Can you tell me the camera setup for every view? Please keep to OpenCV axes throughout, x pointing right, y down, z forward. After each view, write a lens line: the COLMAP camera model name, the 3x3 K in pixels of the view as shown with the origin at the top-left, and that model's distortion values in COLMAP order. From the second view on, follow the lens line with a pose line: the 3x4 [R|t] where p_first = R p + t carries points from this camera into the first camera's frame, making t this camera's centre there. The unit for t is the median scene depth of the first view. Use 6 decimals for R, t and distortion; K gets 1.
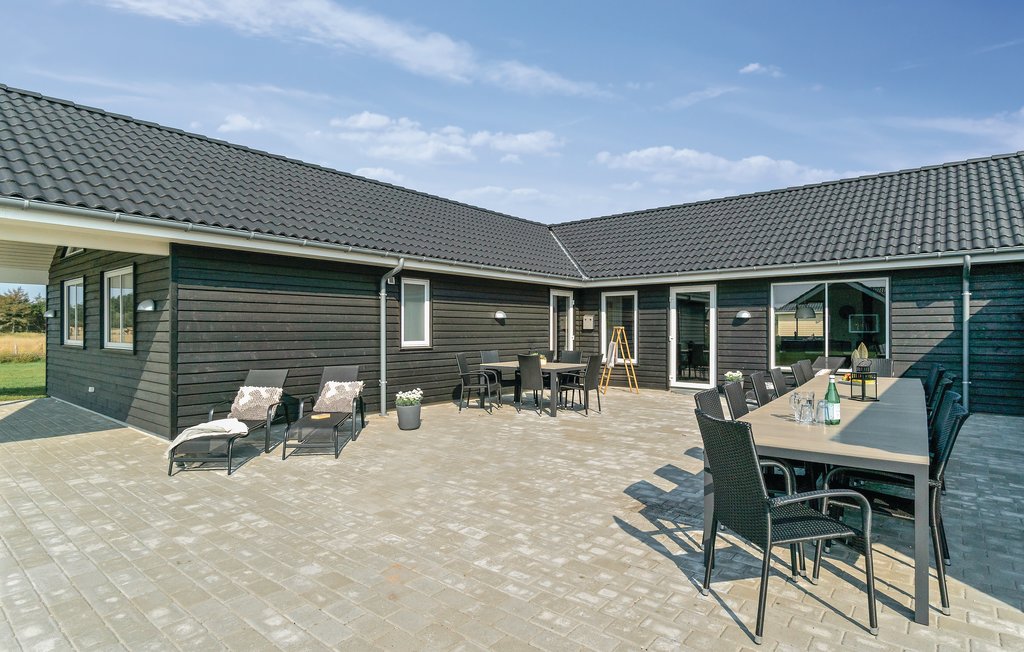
lens RADIAL K [[530.8, 0, 512.0], [0, 530.8, 326.0], [0, 0, 1]] dist [-0.000131, -0.000016]
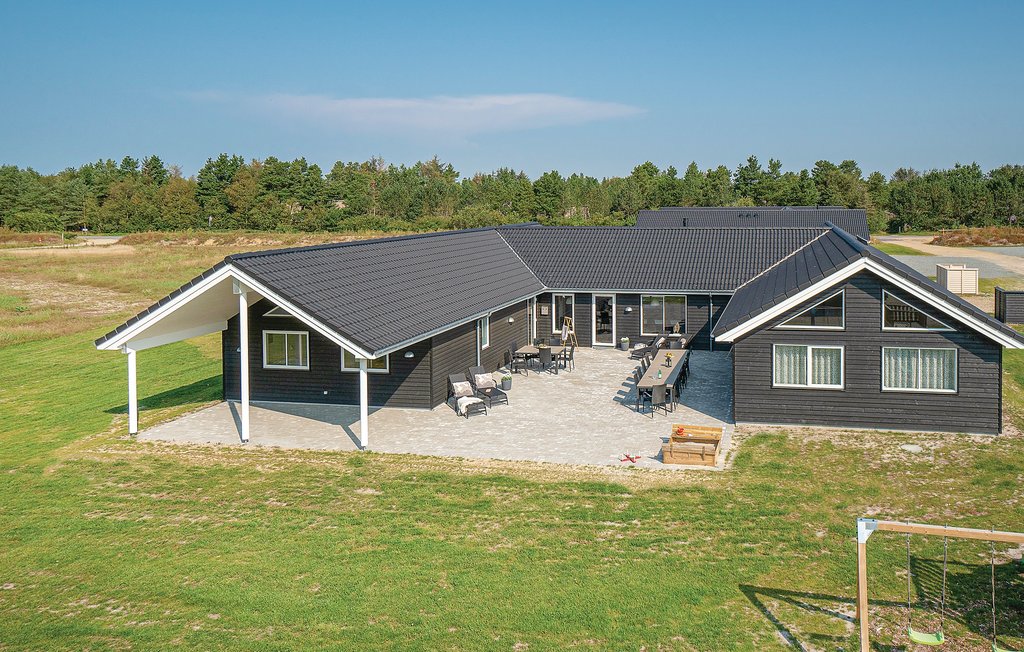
lens RADIAL K [[723.4, 0, 683.2], [0, 723.4, 217.3], [0, 0, 1]] dist [0.007422, -0.002251]
pose [[0.858196, -0.022290, 0.512838, -0.888708], [-0.000171, 0.999044, 0.043709, -0.547051], [-0.513323, -0.037599, 0.857372, -1.637767]]
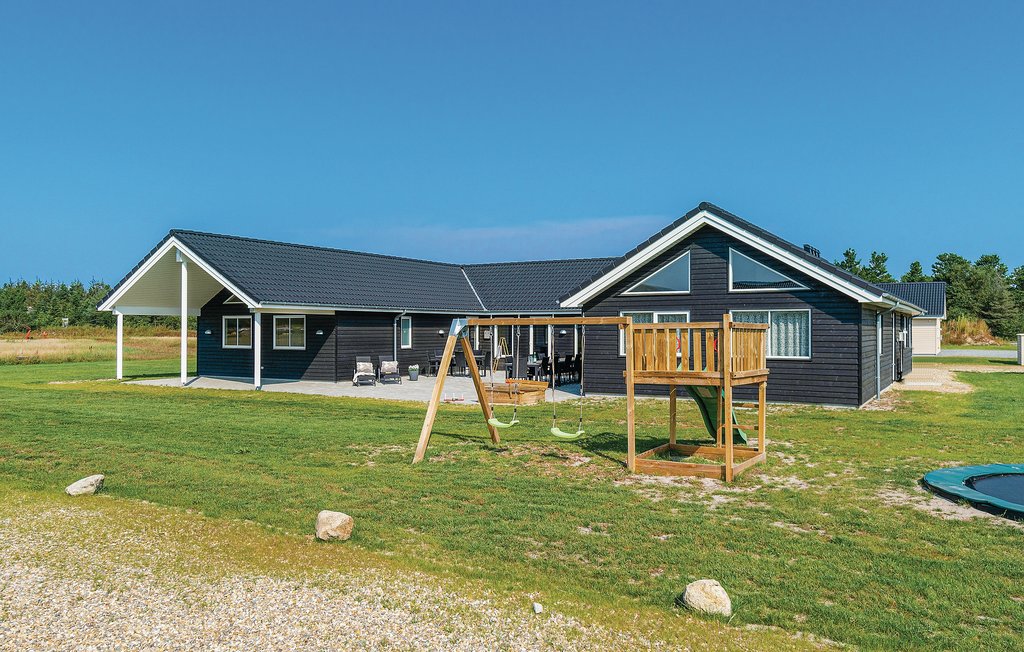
lens RADIAL K [[802.8, 0, 512.0], [0, 802.8, 326.0], [0, 0, 1]] dist [0.004117, 0.001953]
pose [[0.987209, 0.001714, 0.159425, -0.262513], [-0.002285, 0.999992, 0.003399, -0.059514], [-0.159418, -0.003719, 0.987204, -2.162472]]
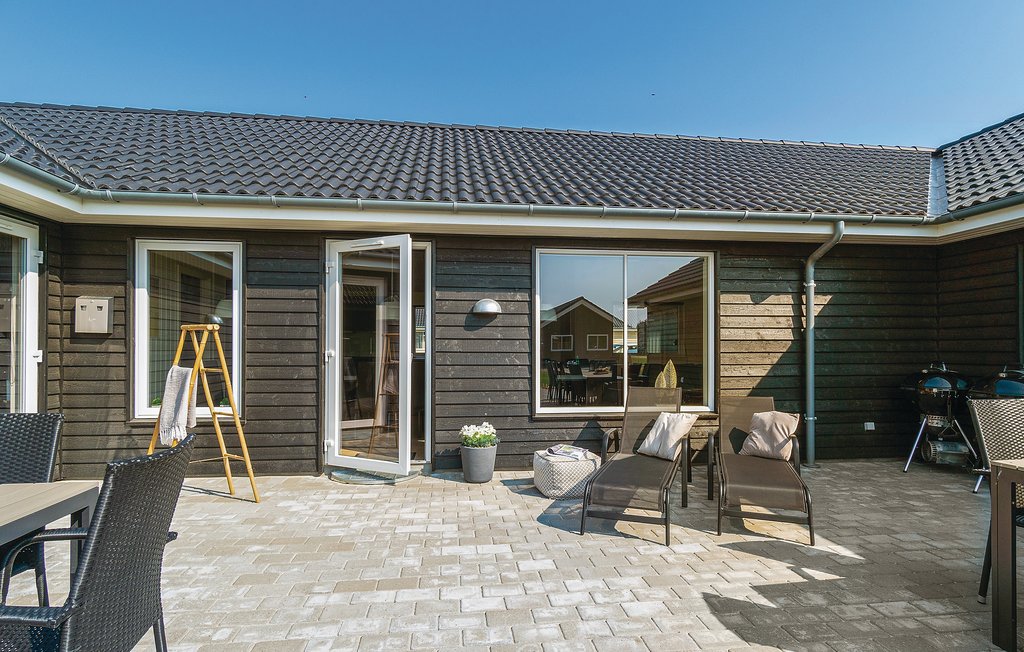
lens RADIAL K [[540.1, 0, 512.7], [0, 540.1, 347.1], [0, 0, 1]] dist [0.001094, 0.000428]
pose [[0.691686, 0.003217, 0.722192, 0.098365], [-0.008467, 0.999957, 0.003654, 0.015489], [-0.722149, -0.008642, 0.691683, 0.697874]]
